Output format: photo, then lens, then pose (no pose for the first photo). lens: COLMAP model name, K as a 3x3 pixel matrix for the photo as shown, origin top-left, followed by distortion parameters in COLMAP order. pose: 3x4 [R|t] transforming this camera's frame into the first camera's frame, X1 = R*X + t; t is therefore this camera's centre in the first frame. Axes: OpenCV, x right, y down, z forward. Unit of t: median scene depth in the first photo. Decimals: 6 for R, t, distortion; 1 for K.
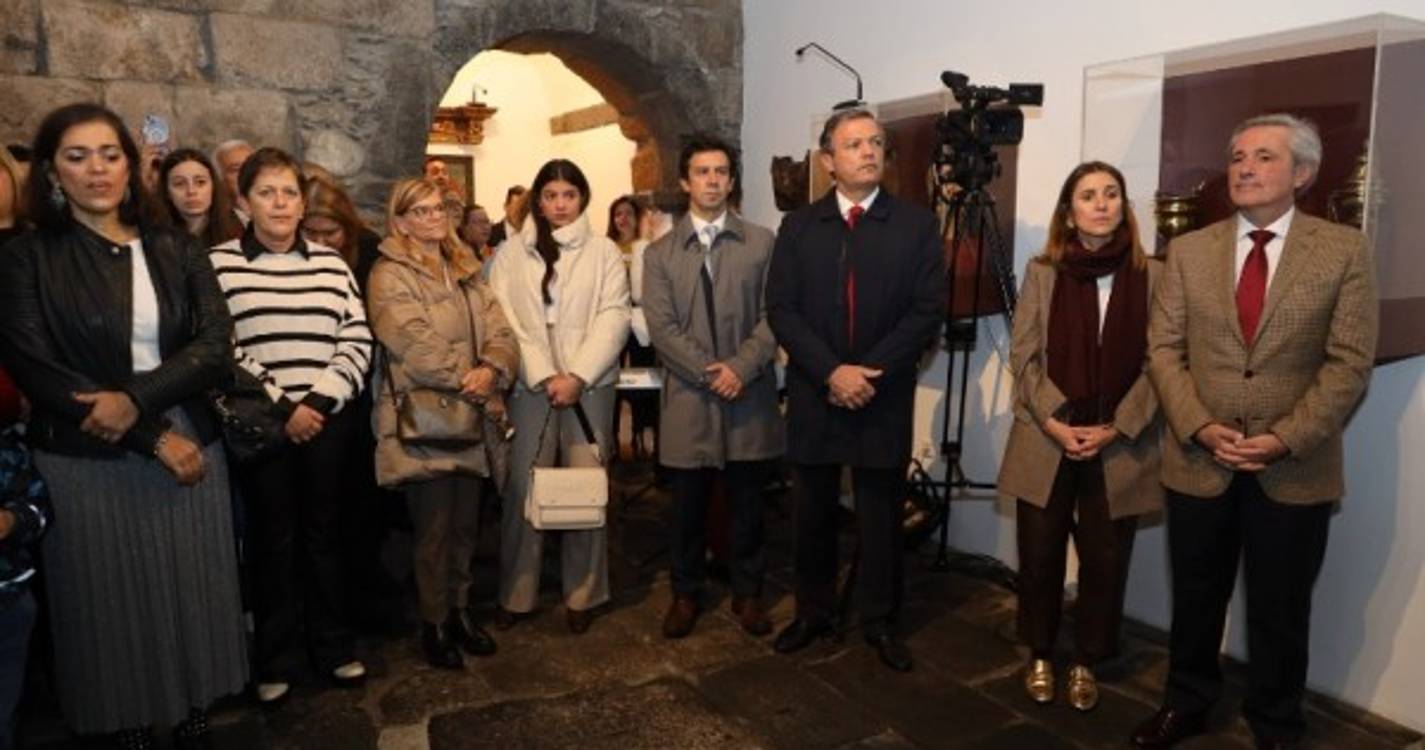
lens RADIAL K [[983.1, 0, 712.5], [0, 983.1, 375.0], [0, 0, 1]] dist [-0.036329, 0.003470]
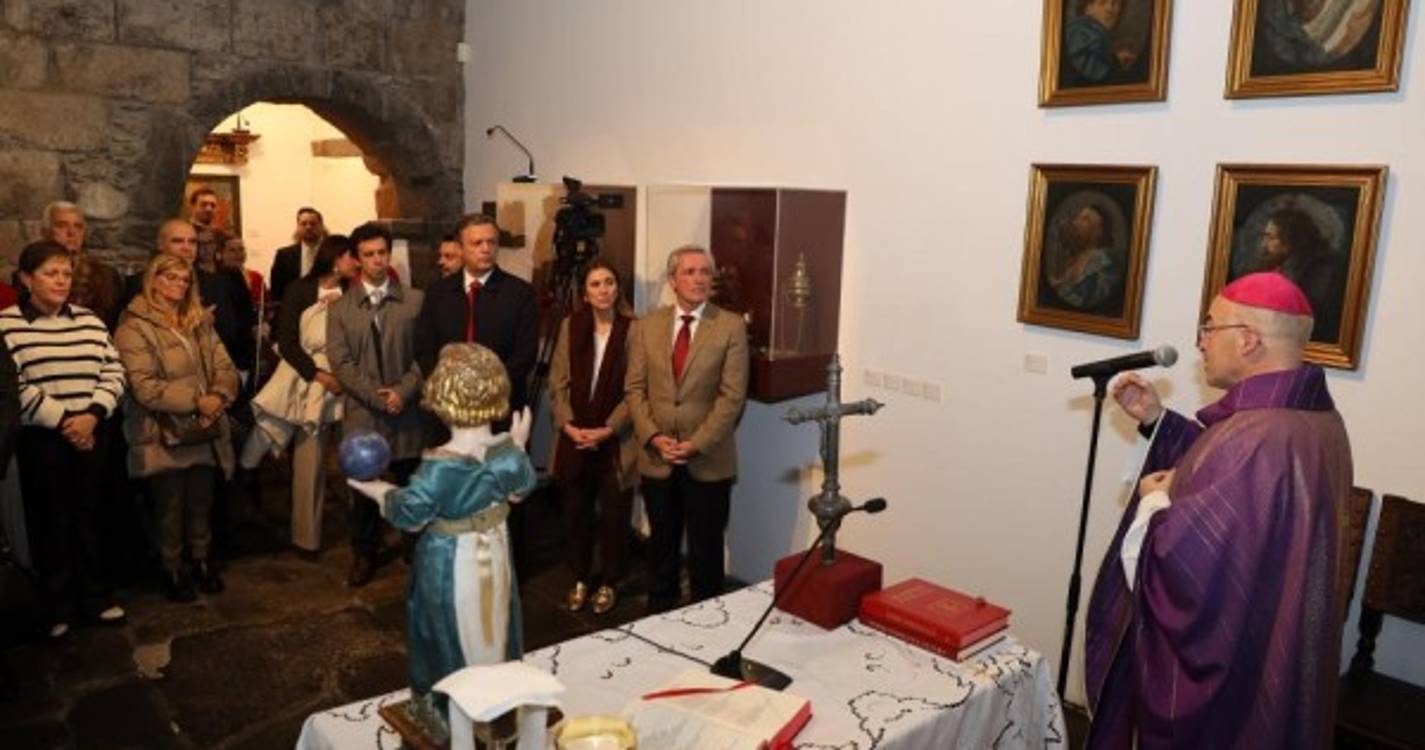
lens RADIAL K [[968.0, 0, 643.5], [0, 968.0, 369.8], [0, 0, 1]] dist [-0.005441, 0.006947]
pose [[0.991080, 0.001336, 0.133260, 0.124292], [-0.003258, 0.999894, 0.014210, -0.037552], [-0.133227, -0.014517, 0.990979, -0.293877]]
